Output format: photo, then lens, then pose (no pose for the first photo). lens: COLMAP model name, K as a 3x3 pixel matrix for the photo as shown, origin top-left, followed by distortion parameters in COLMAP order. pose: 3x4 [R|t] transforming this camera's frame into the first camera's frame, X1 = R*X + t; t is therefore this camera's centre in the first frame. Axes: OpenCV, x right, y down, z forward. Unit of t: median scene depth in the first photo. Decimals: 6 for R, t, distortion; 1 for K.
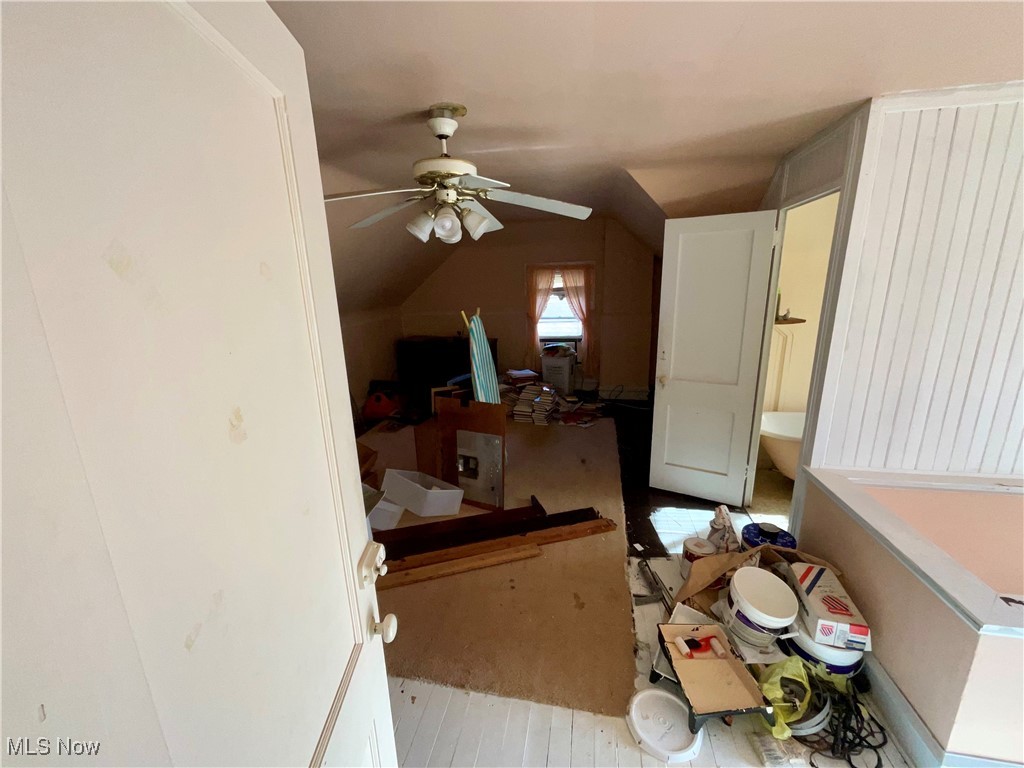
lens RADIAL K [[412.0, 0, 511.0], [0, 412.0, 383.0], [0, 0, 1]] dist [0.001448, -0.001397]
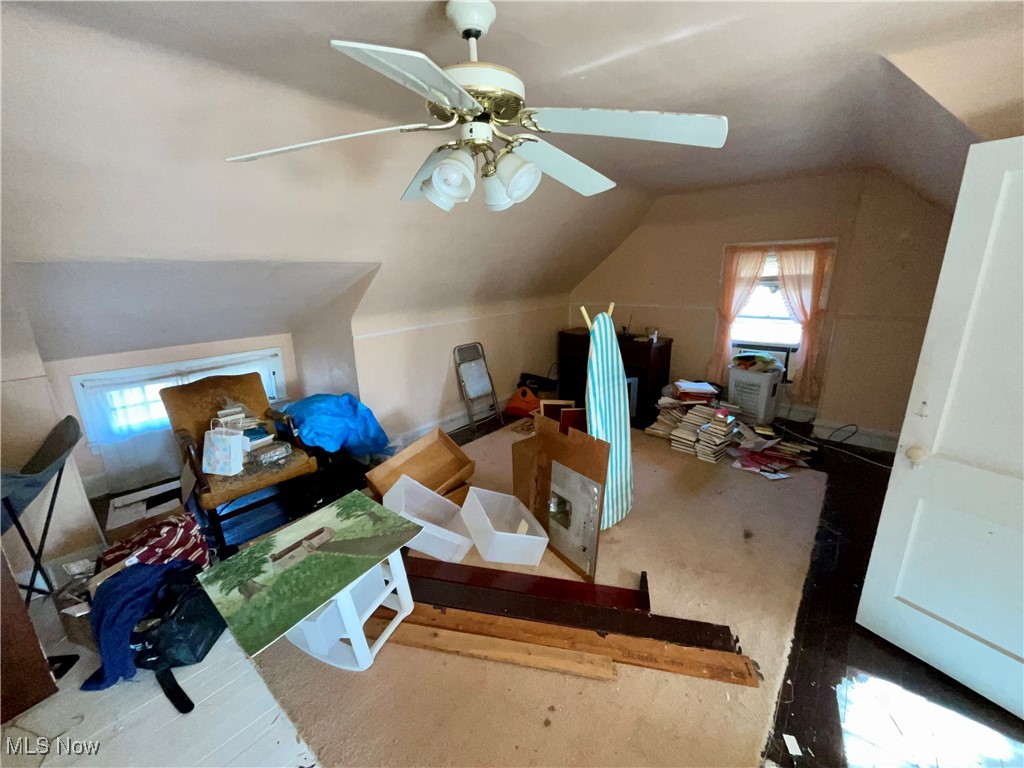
lens RADIAL K [[412.0, 0, 511.5], [0, 412.0, 385.1], [0, 0, 1]] dist [0.001448, -0.001397]
pose [[0.878389, 0.133579, -0.458900, 0.139982], [-0.115376, 0.991017, 0.067627, -0.070950], [0.463811, -0.006457, 0.885910, 0.272847]]
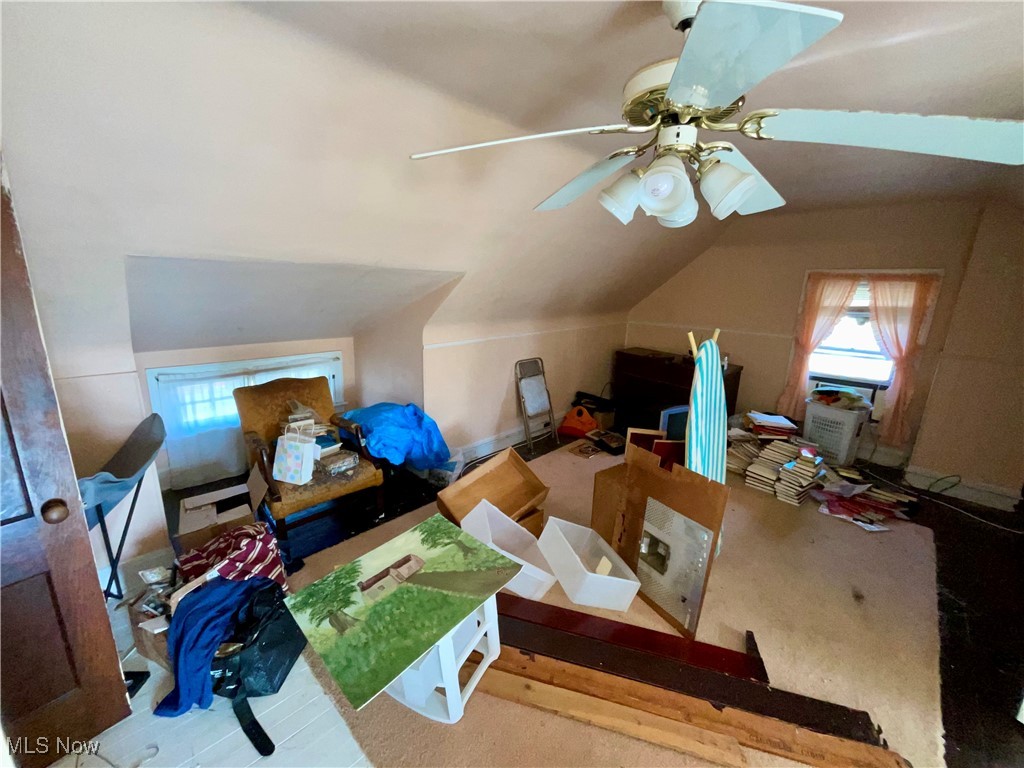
lens RADIAL K [[412.0, 0, 512.0], [0, 412.0, 384.9], [0, 0, 1]] dist [0.001448, -0.001397]
pose [[0.843554, 0.177667, -0.506804, -0.002375], [-0.177350, 0.982908, 0.049380, -0.070400], [0.506915, 0.048227, 0.860646, 0.254704]]
